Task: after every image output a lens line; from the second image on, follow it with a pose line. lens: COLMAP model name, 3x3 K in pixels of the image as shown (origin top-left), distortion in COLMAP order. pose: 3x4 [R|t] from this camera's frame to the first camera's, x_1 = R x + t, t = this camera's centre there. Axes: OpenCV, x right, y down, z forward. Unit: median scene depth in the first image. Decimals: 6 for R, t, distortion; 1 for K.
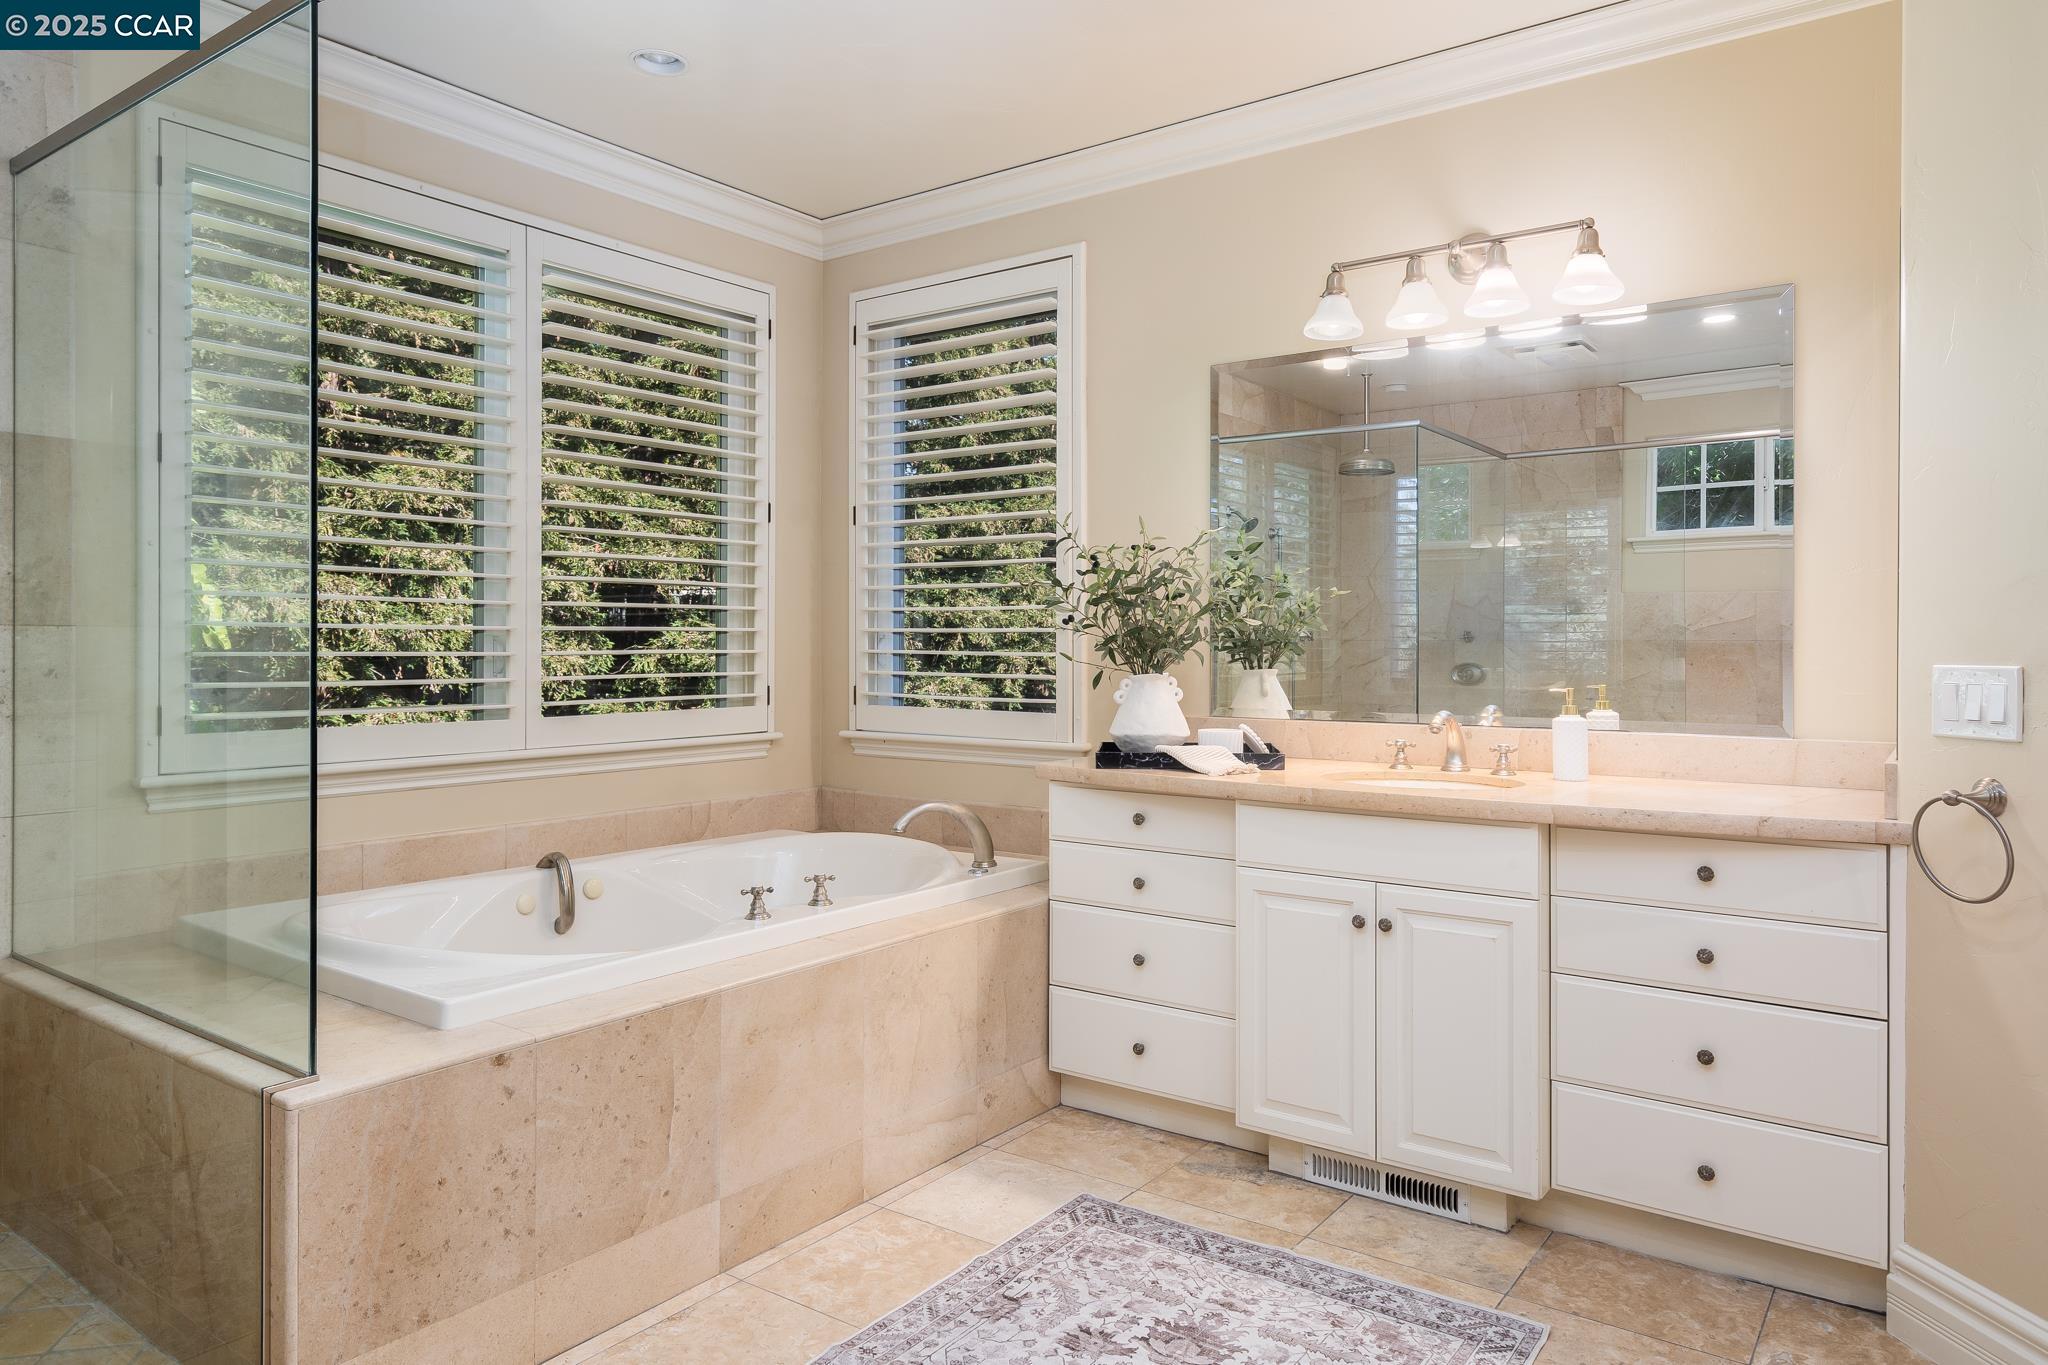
lens RADIAL K [[1336.3, 0, 1022.8], [0, 1336.3, 667.5], [0, 0, 1]] dist [0.009883, -0.004041]
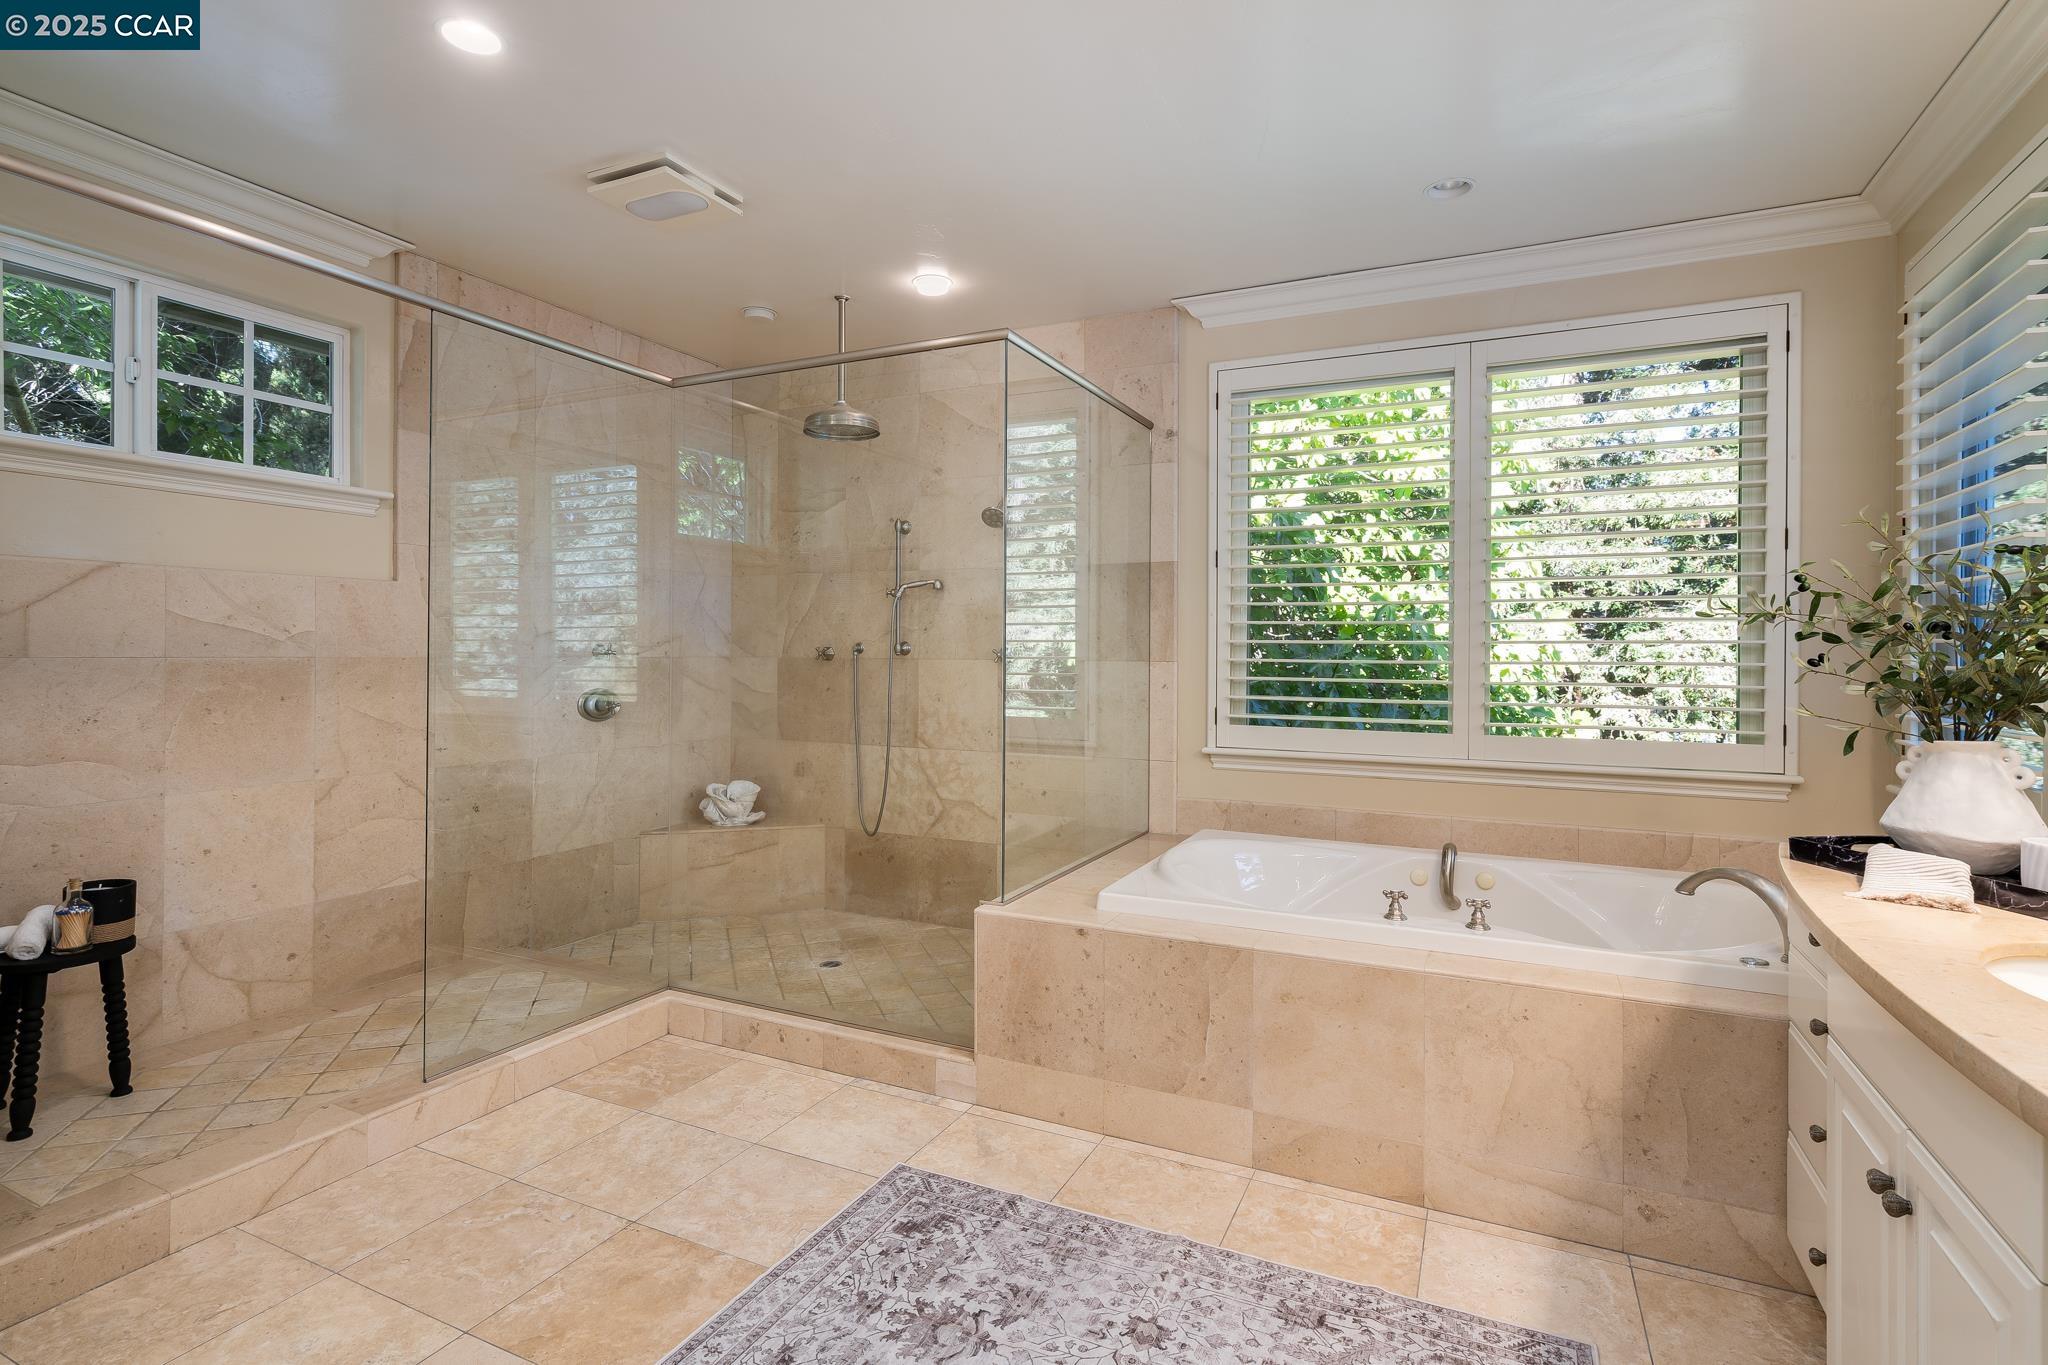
lens RADIAL K [[1000.1, 0, 1019.8], [0, 1000.1, 675.8], [0, 0, 1]] dist [-0.003332, 0.001372]
pose [[0.168577, 0.019593, -0.985494, 0.676515], [-0.023091, 0.999607, 0.015924, -0.031906], [0.985418, 0.020071, 0.168963, 0.607731]]
